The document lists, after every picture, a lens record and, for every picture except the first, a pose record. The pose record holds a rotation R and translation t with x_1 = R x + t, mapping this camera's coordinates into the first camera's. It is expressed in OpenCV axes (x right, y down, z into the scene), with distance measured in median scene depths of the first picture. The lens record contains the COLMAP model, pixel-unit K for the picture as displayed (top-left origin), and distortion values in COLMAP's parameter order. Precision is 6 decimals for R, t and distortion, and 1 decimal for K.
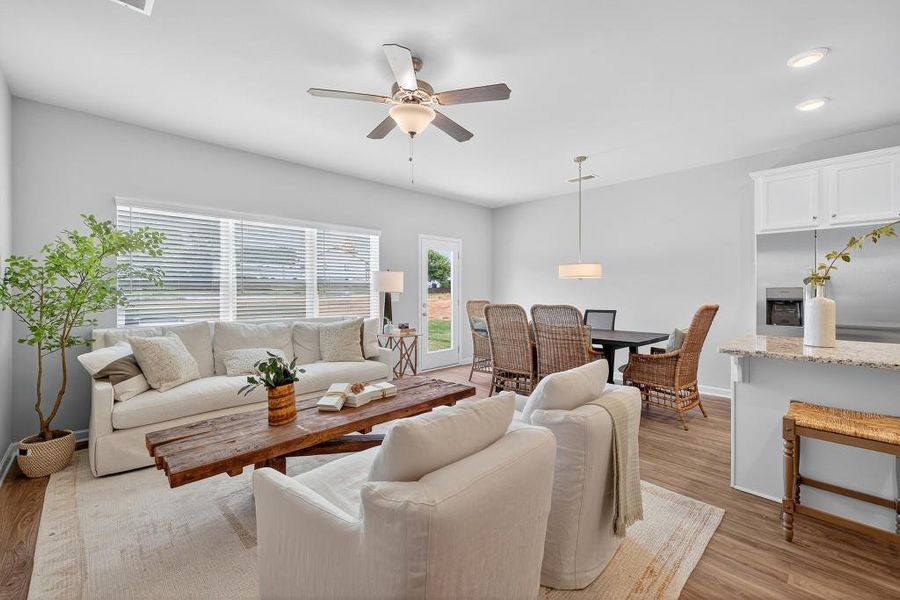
lens RADIAL K [[377.4, 0, 452.2], [0, 377.4, 292.4], [0, 0, 1]] dist [0.007071, -0.001021]
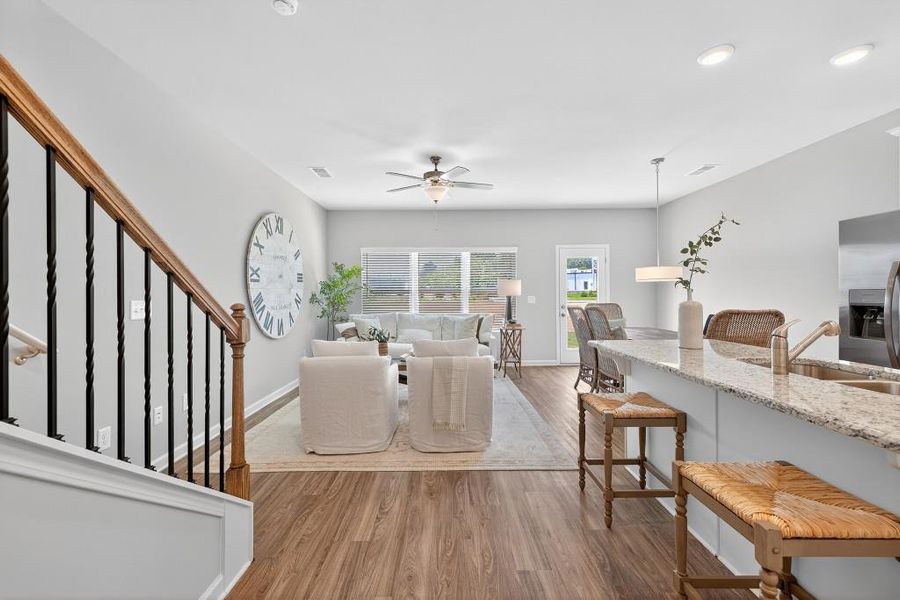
lens RADIAL K [[377.4, 0, 442.5], [0, 377.4, 296.3], [0, 0, 1]] dist [0.007071, -0.001021]
pose [[0.726953, -0.001946, -0.686684, 0.689496], [0.005804, 0.999978, 0.003311, -0.004548], [0.686663, -0.006392, 0.726948, -0.130168]]
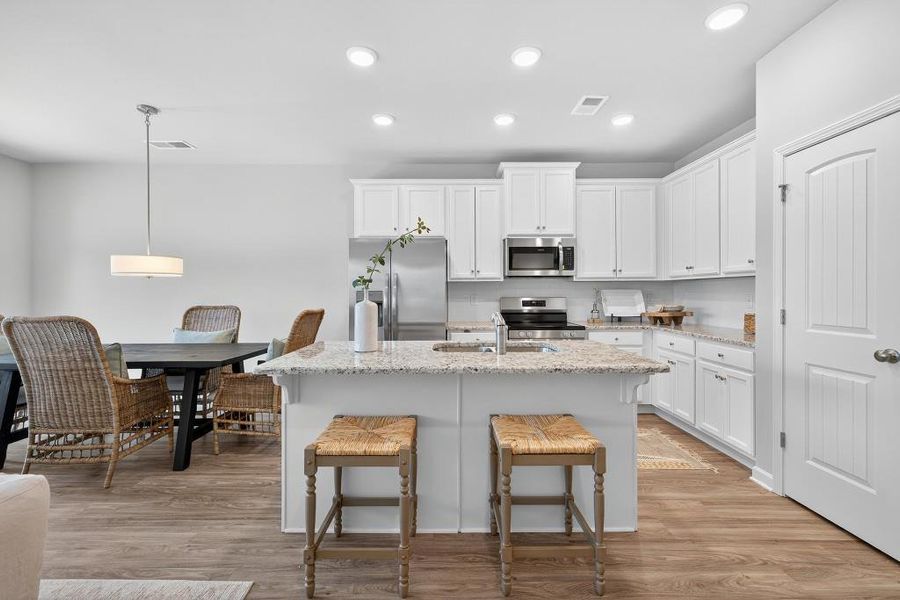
lens RADIAL K [[377.4, 0, 452.6], [0, 377.4, 299.0], [0, 0, 1]] dist [0.007071, -0.001021]
pose [[0.686192, -0.009230, 0.727362, 0.236480], [0.002580, 0.999944, 0.010255, -0.000886], [-0.727416, -0.005160, 0.686177, 0.099280]]
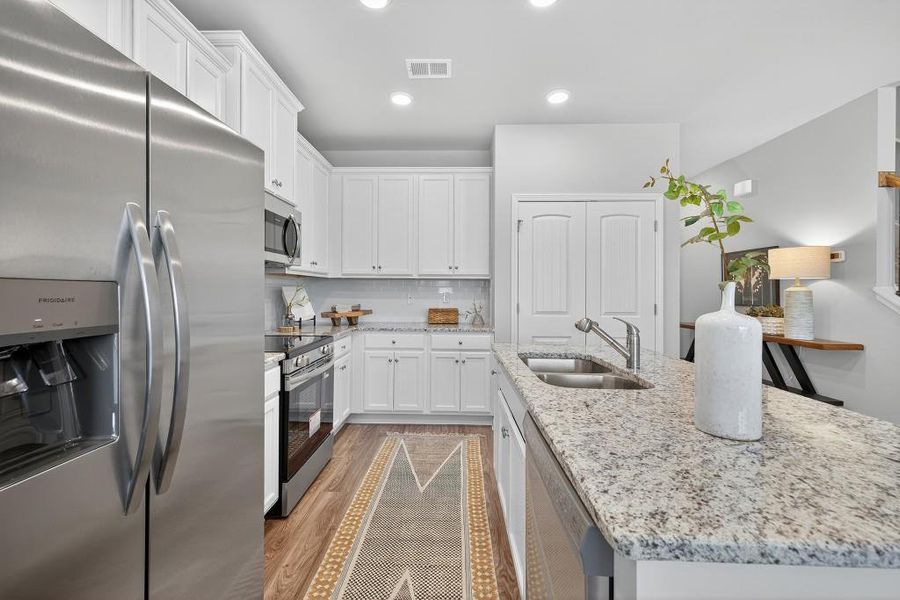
lens RADIAL K [[377.4, 0, 450.0], [0, 377.4, 297.8], [0, 0, 1]] dist [0.007071, -0.001021]
pose [[-0.709426, -0.000927, 0.704779, 0.517643], [-0.003374, 0.999992, -0.002080, 0.012687], [-0.704772, -0.003853, -0.709424, 0.880713]]
